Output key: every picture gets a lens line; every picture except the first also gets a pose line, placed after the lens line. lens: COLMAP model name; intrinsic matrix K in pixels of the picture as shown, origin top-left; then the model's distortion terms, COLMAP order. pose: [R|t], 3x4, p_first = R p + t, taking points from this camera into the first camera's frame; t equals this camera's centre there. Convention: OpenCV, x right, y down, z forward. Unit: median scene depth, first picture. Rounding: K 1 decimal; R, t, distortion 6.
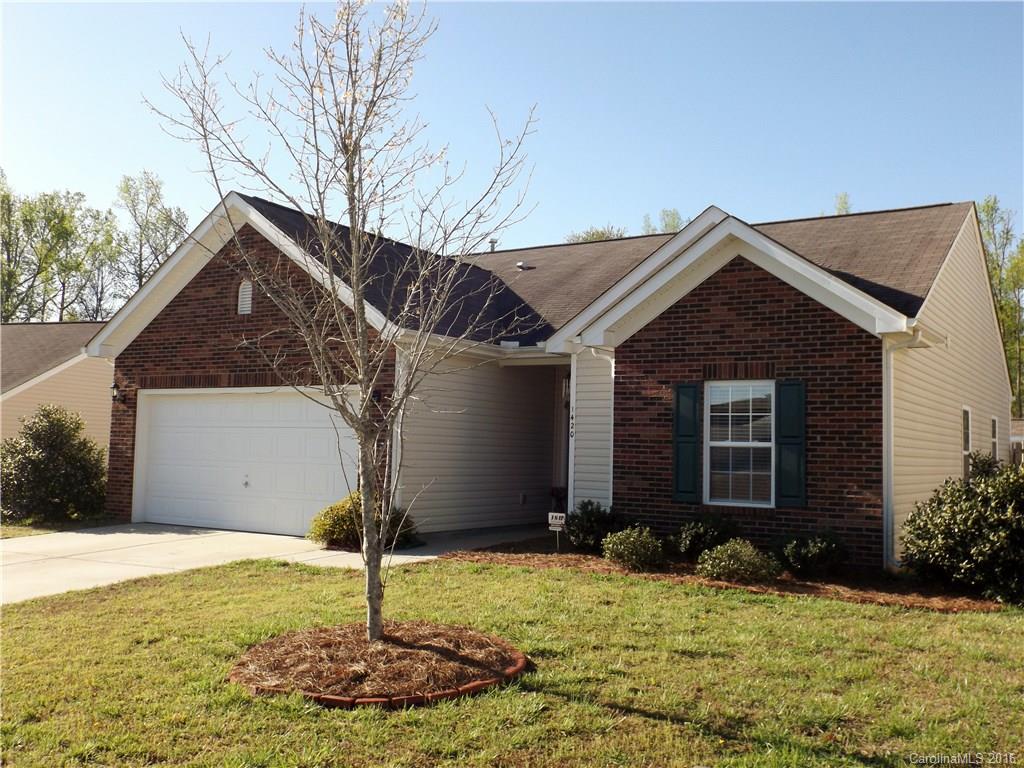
lens RADIAL K [[1019.7, 0, 512.2], [0, 1019.7, 384.4], [0, 0, 1]] dist [-0.027887, 0.000000]
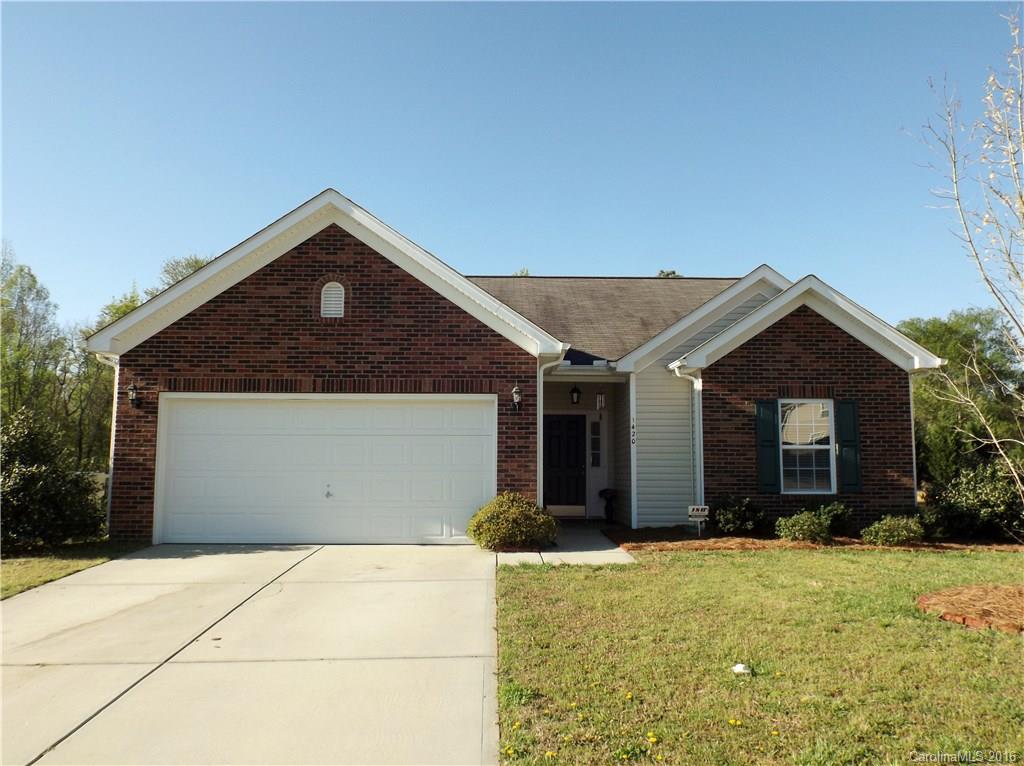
lens RADIAL K [[845.3, 0, 512.1], [0, 845.3, 380.2], [0, 0, 1]] dist [-0.032934, -0.003925]
pose [[0.828917, 0.039566, 0.557970, -0.677343], [-0.020171, 0.998961, -0.040870, 0.023490], [-0.559007, 0.022623, 0.828854, 0.293527]]
